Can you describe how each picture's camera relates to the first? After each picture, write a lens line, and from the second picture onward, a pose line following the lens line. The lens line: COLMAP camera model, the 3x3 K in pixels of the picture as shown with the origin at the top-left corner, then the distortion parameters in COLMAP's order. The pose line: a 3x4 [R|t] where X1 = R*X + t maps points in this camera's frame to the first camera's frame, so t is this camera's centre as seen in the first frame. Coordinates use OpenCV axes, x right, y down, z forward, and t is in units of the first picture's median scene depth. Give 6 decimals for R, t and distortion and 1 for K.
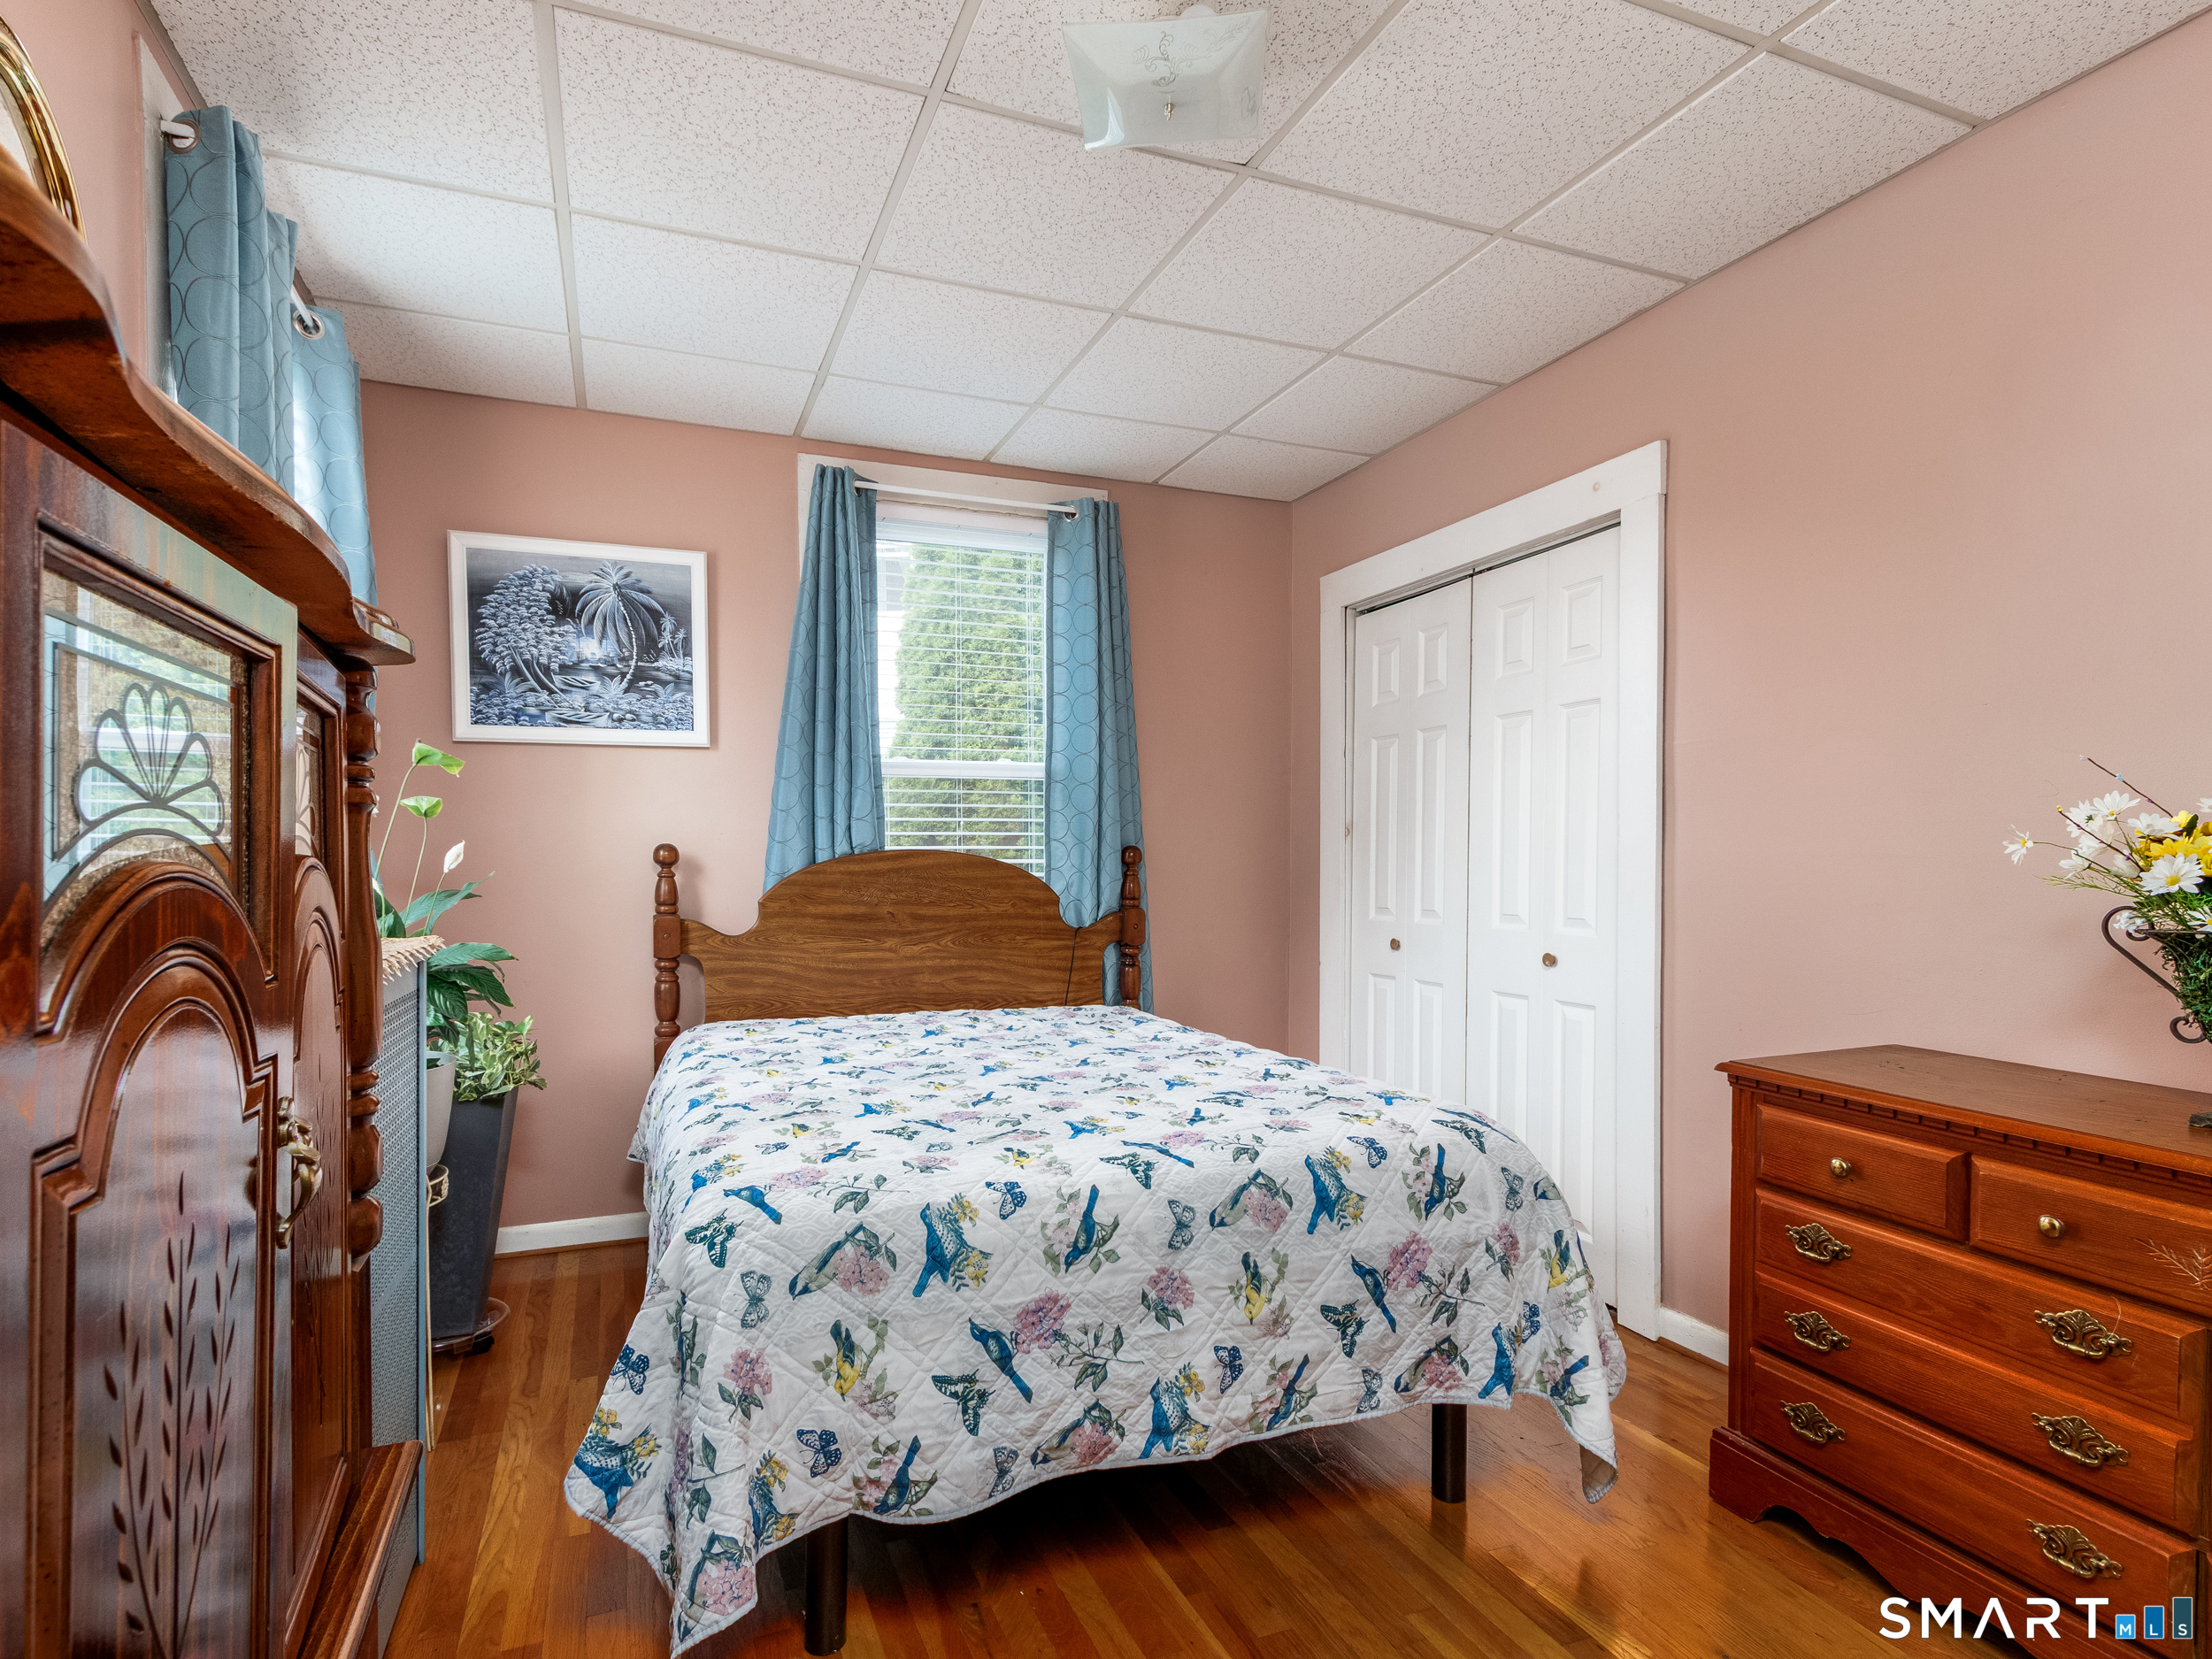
lens RADIAL K [[1147.4, 0, 1104.2], [0, 1147.4, 852.8], [0, 0, 1]] dist [0.008438, -0.001779]
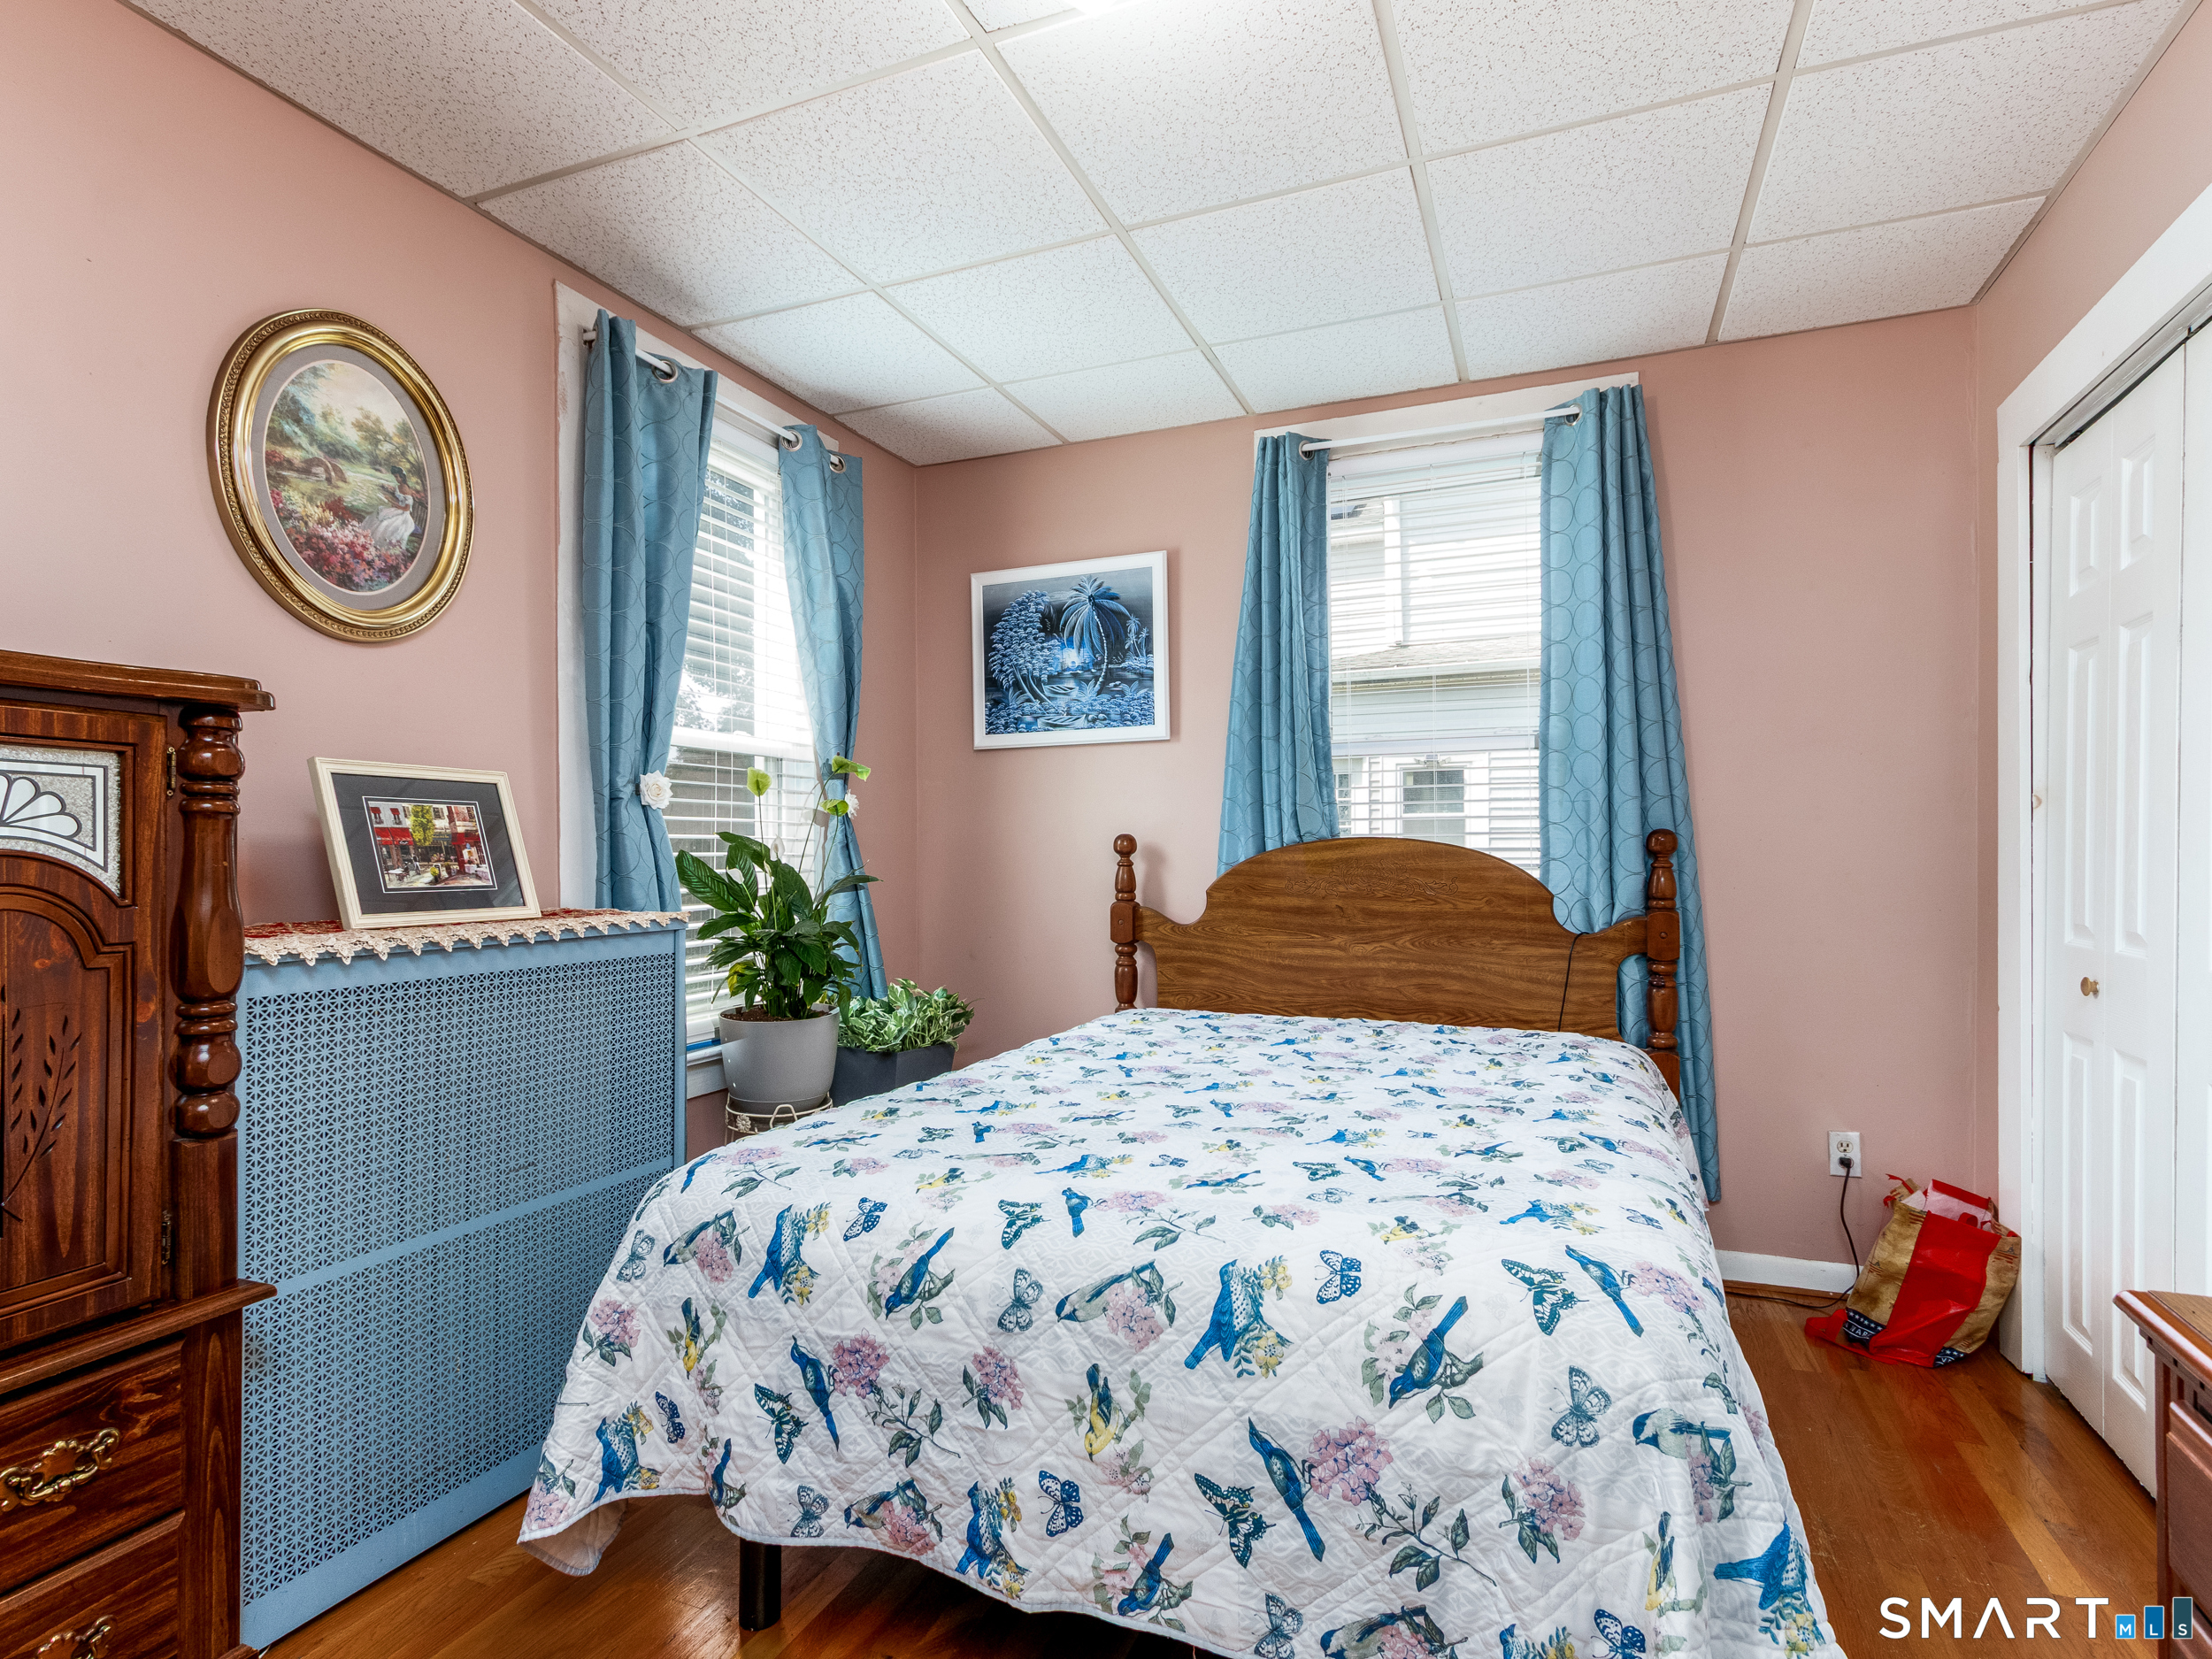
lens RADIAL K [[1147.4, 0, 1108.4], [0, 1147.4, 827.0], [0, 0, 1]] dist [0.008438, -0.001779]
pose [[0.716121, -0.015924, -0.697794, 0.613490], [0.006676, 0.999850, -0.015965, 0.004478], [0.697944, 0.006775, 0.716120, 0.422858]]
